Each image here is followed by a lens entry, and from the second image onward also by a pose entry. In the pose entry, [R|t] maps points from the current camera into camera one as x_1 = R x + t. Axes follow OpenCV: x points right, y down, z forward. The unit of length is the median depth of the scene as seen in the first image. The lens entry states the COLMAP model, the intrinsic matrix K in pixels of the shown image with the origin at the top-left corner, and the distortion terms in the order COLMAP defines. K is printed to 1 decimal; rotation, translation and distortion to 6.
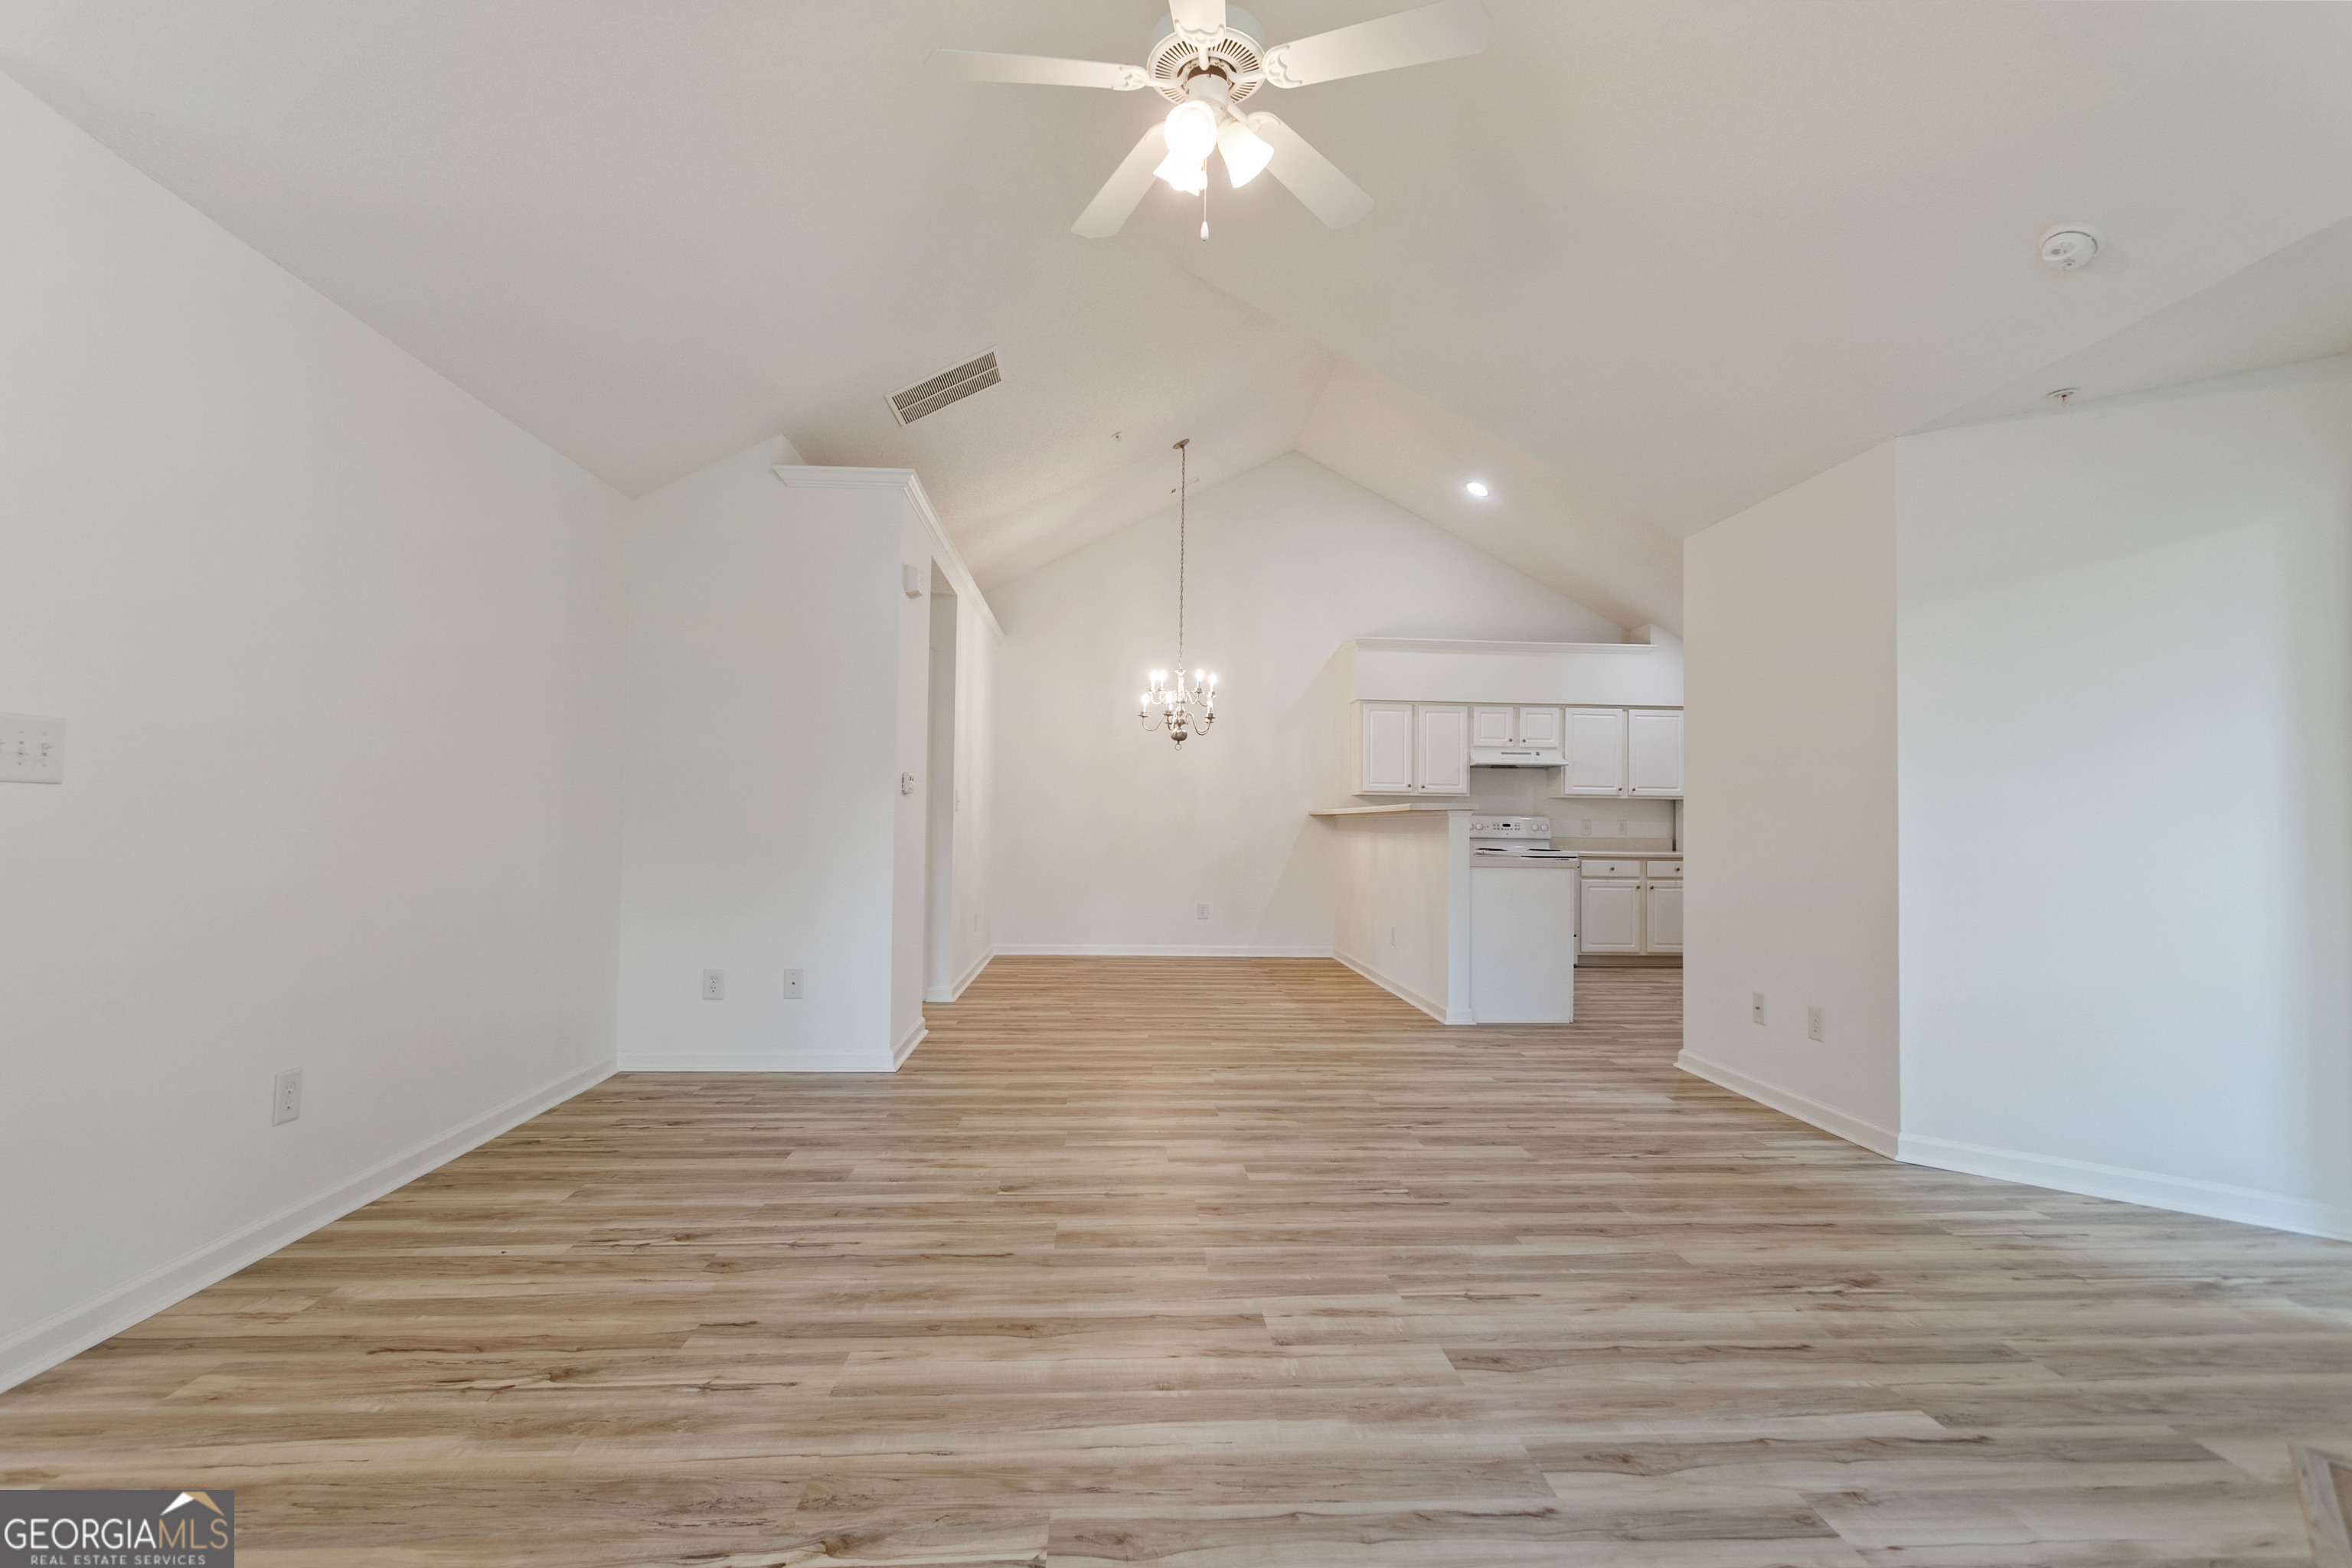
lens RADIAL K [[1115.2, 0, 1171.7], [0, 1115.2, 775.8], [0, 0, 1]] dist [0.000308, 0.000792]
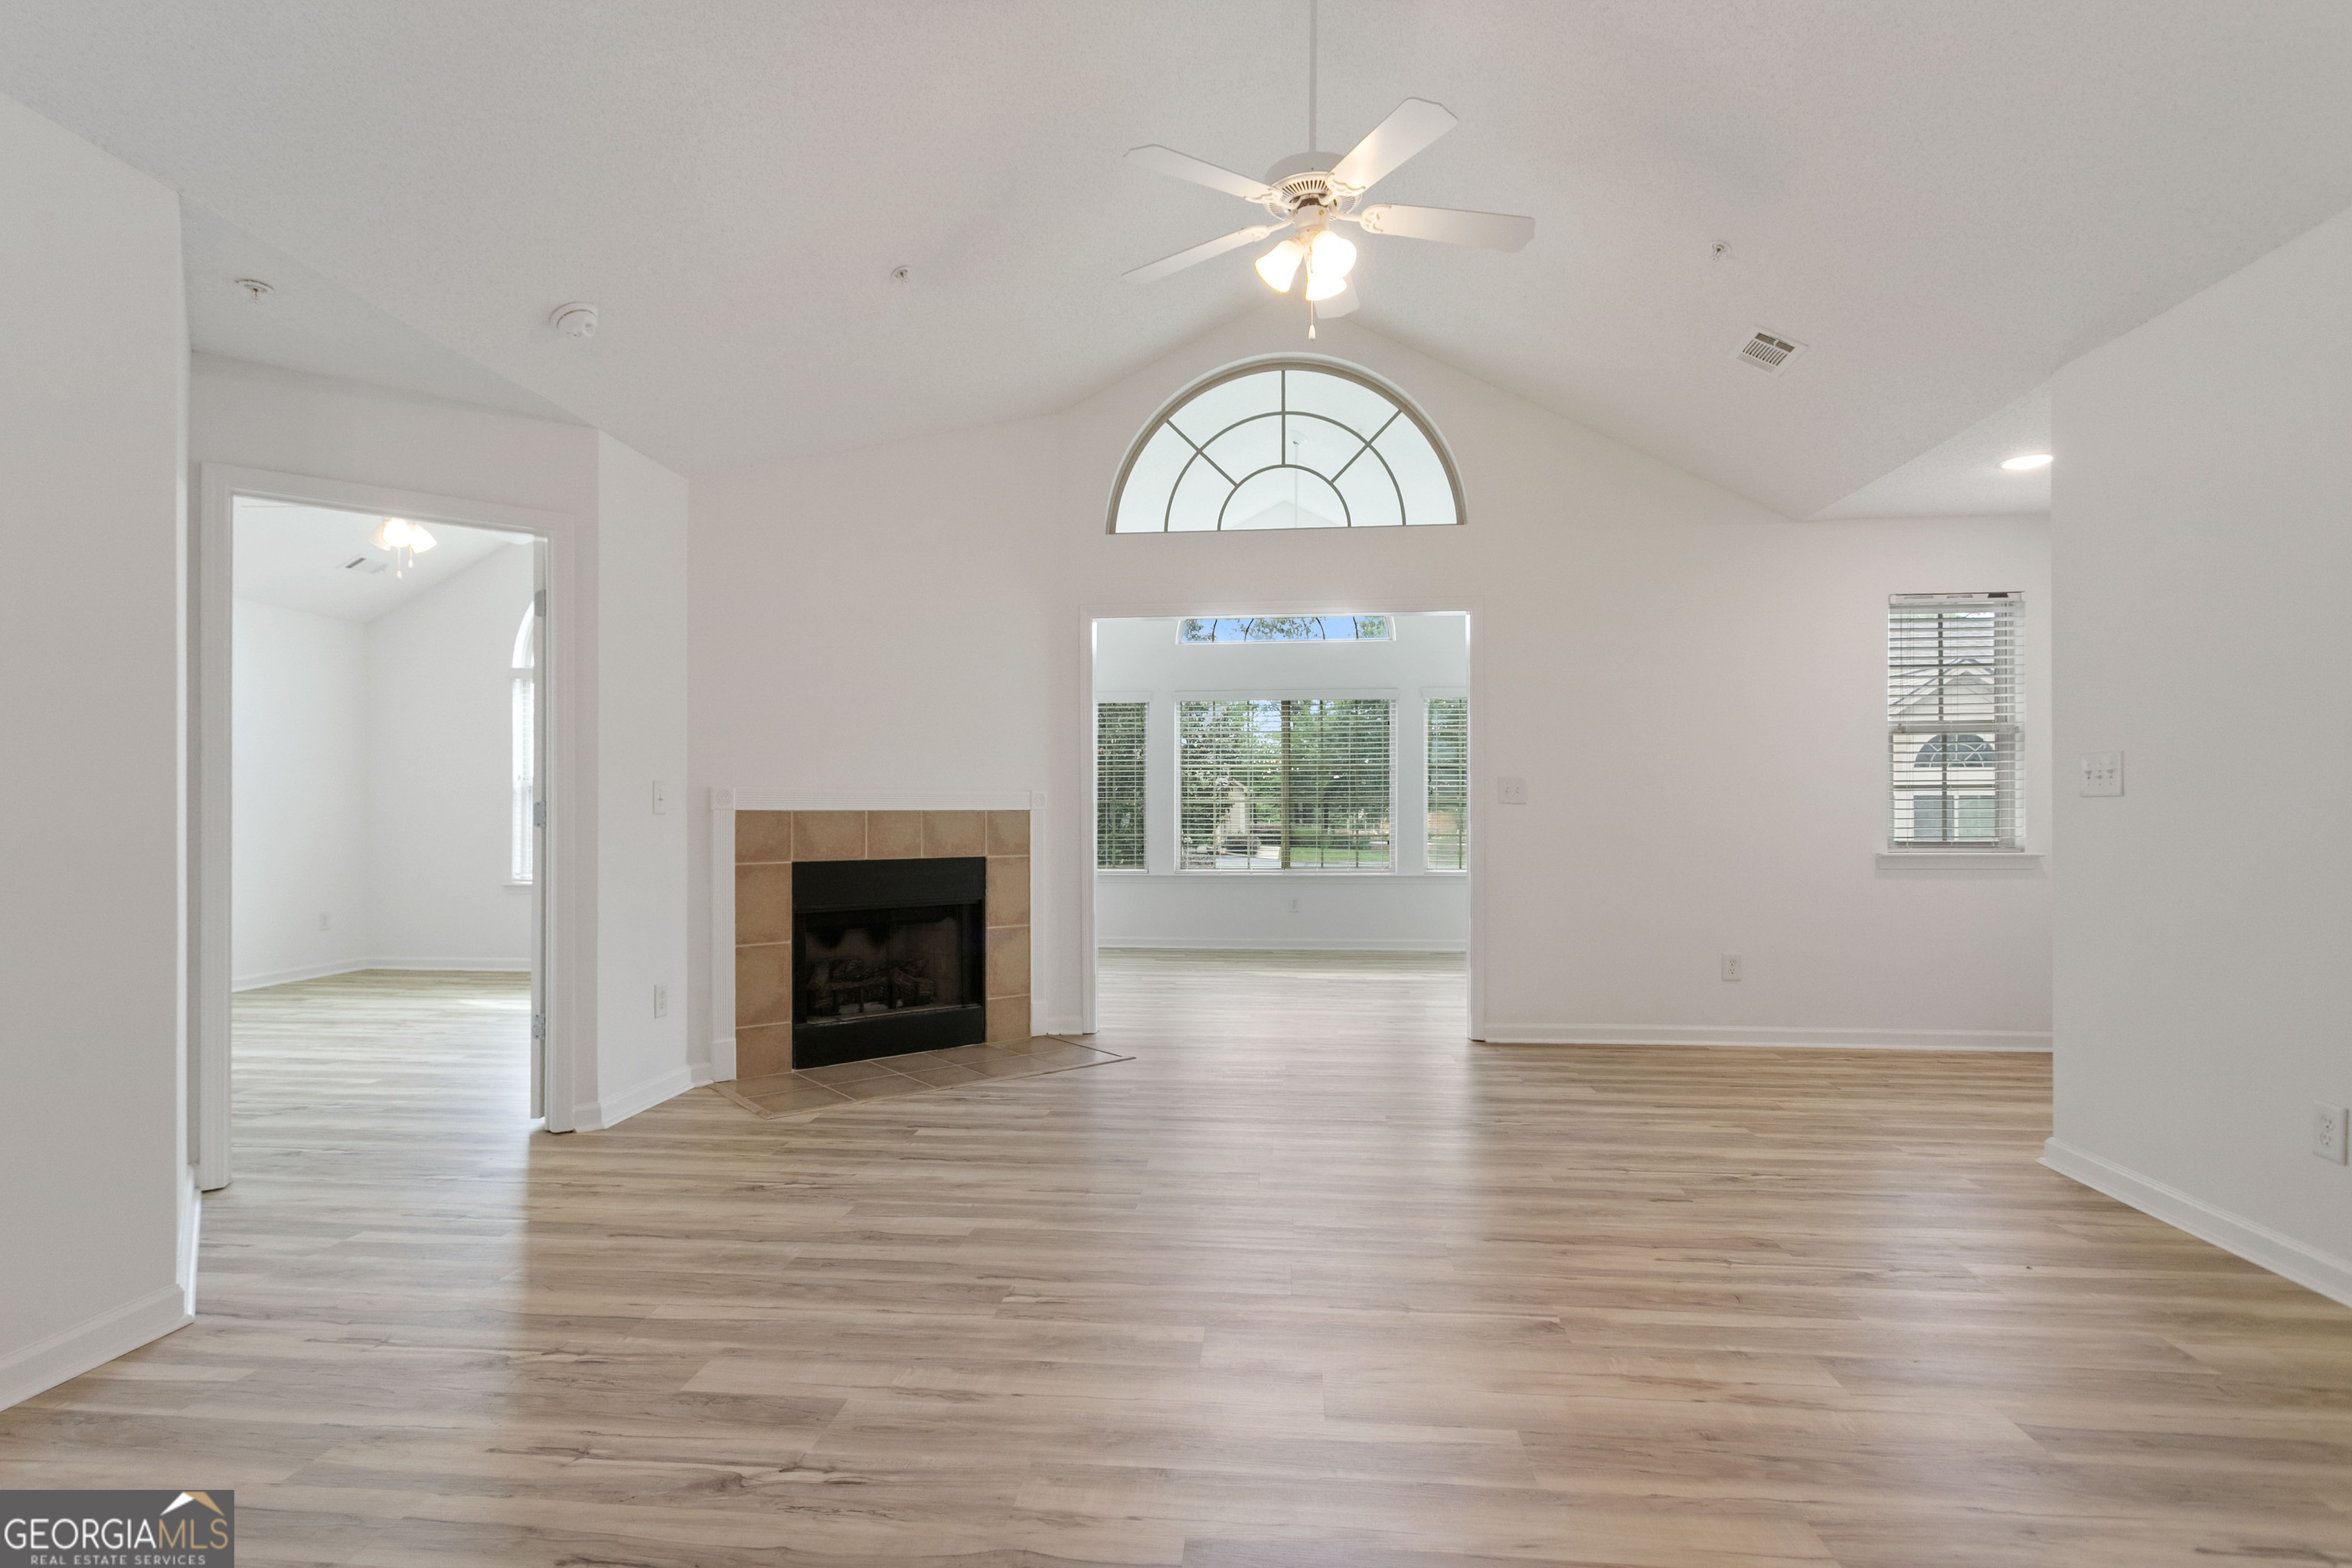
lens RADIAL K [[1147.2, 0, 1161.7], [0, 1147.2, 819.2], [0, 0, 1]] dist [-0.001790, 0.000323]
pose [[-0.986010, -0.010582, 0.166350, -0.023735], [-0.017083, 0.999143, -0.037700, 0.092911], [-0.165808, -0.040015, -0.985346, 2.162204]]
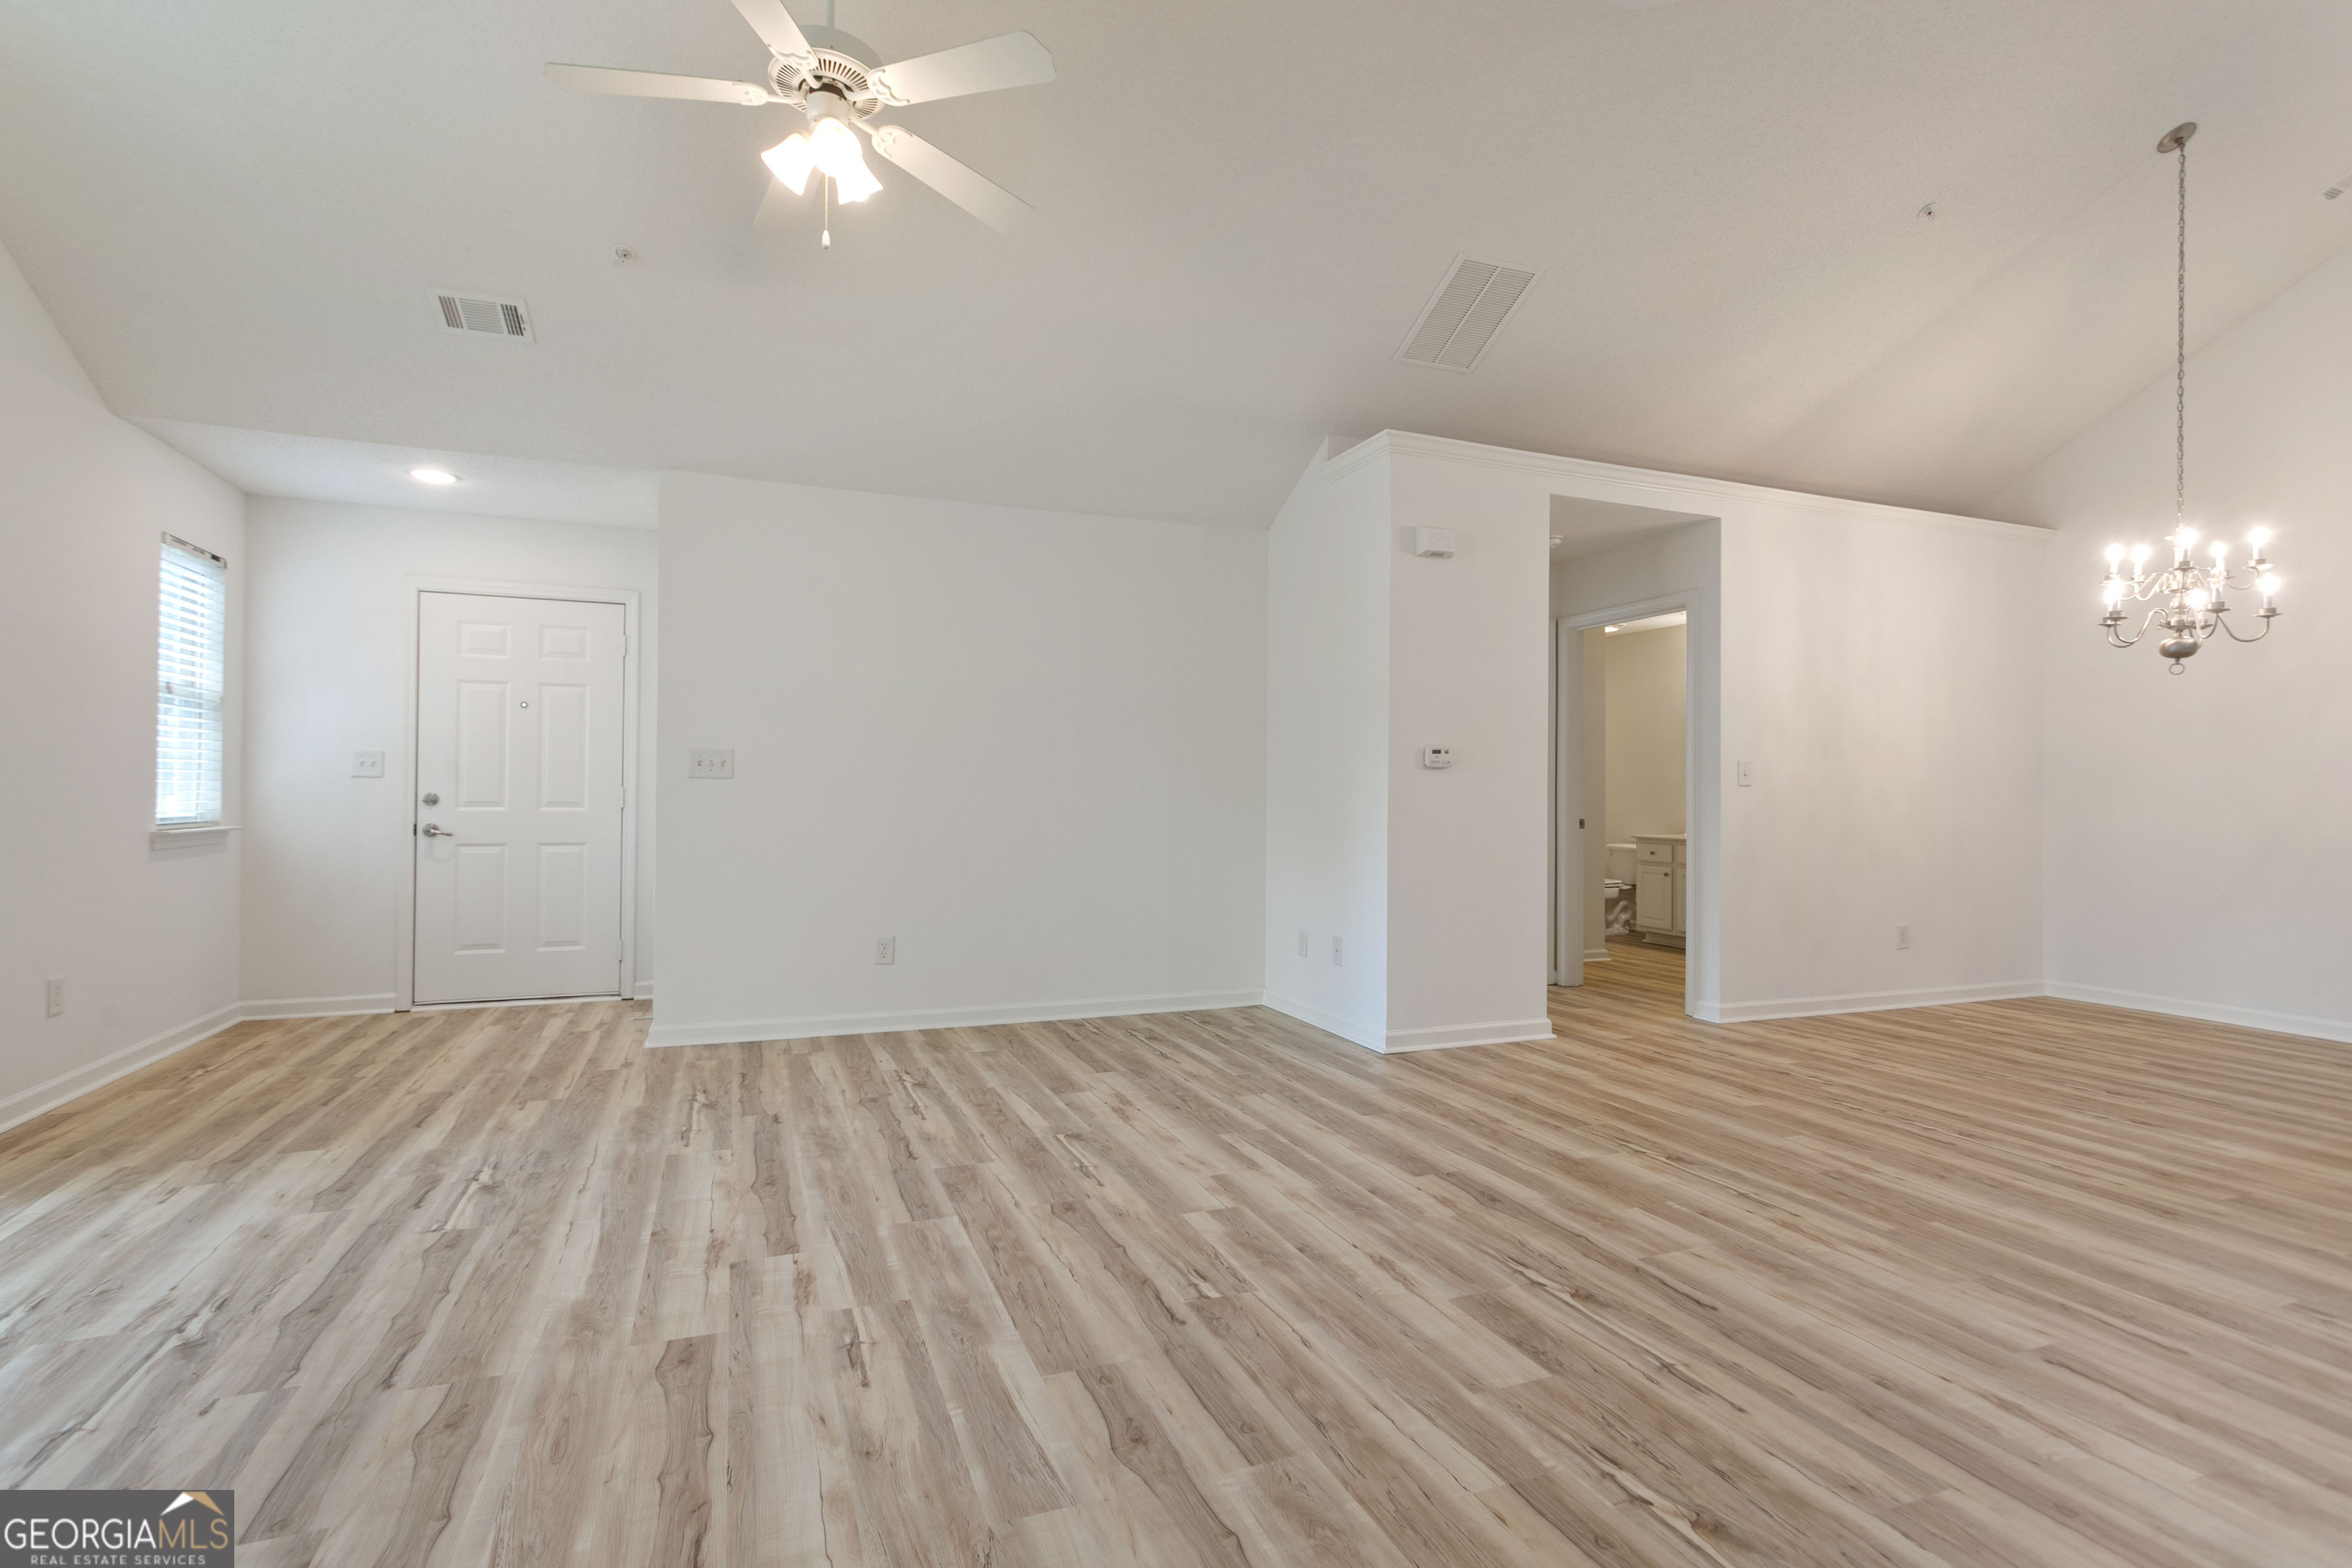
lens RADIAL K [[1116.8, 0, 1168.9], [0, 1116.8, 805.5], [0, 0, 1]] dist [0.001134, 0.000810]
pose [[0.305736, -0.002026, -0.952114, 1.092471], [0.038063, 0.999224, 0.010097, 0.057309], [0.951355, -0.039327, 0.305576, 0.938559]]
